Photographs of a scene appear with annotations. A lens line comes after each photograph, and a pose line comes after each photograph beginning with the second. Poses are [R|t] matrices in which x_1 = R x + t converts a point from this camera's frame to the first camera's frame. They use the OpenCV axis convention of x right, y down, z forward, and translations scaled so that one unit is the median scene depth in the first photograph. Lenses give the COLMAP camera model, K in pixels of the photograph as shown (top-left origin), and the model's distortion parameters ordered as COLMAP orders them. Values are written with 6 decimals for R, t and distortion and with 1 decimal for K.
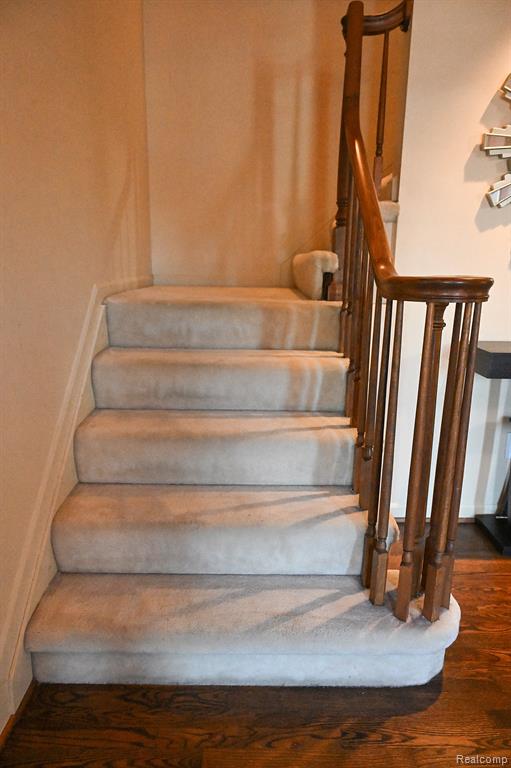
lens RADIAL K [[531.0, 0, 257.2], [0, 531.0, 383.8], [0, 0, 1]] dist [0.005154, -0.003899]
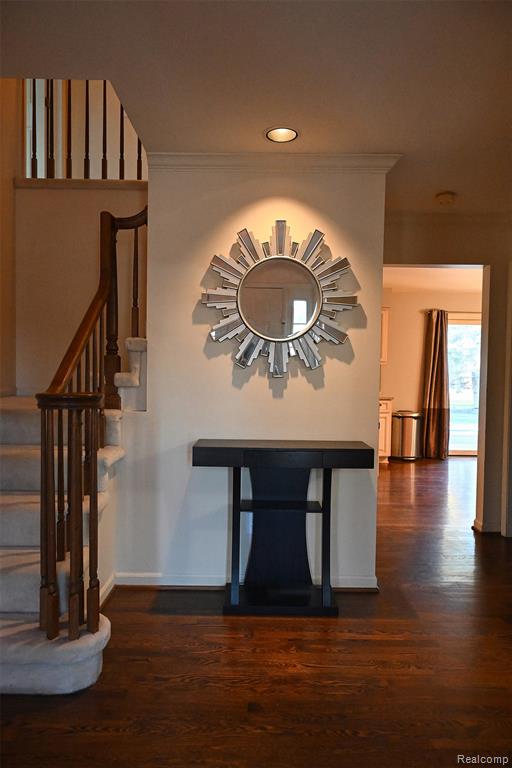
lens RADIAL K [[531.0, 0, 254.0], [0, 531.0, 382.4], [0, 0, 1]] dist [0.005154, -0.003899]
pose [[0.999961, 0.004459, -0.007587, 0.575803], [-0.005914, 0.978920, -0.204158, 0.052681], [0.006517, 0.204195, 0.978908, -0.338830]]
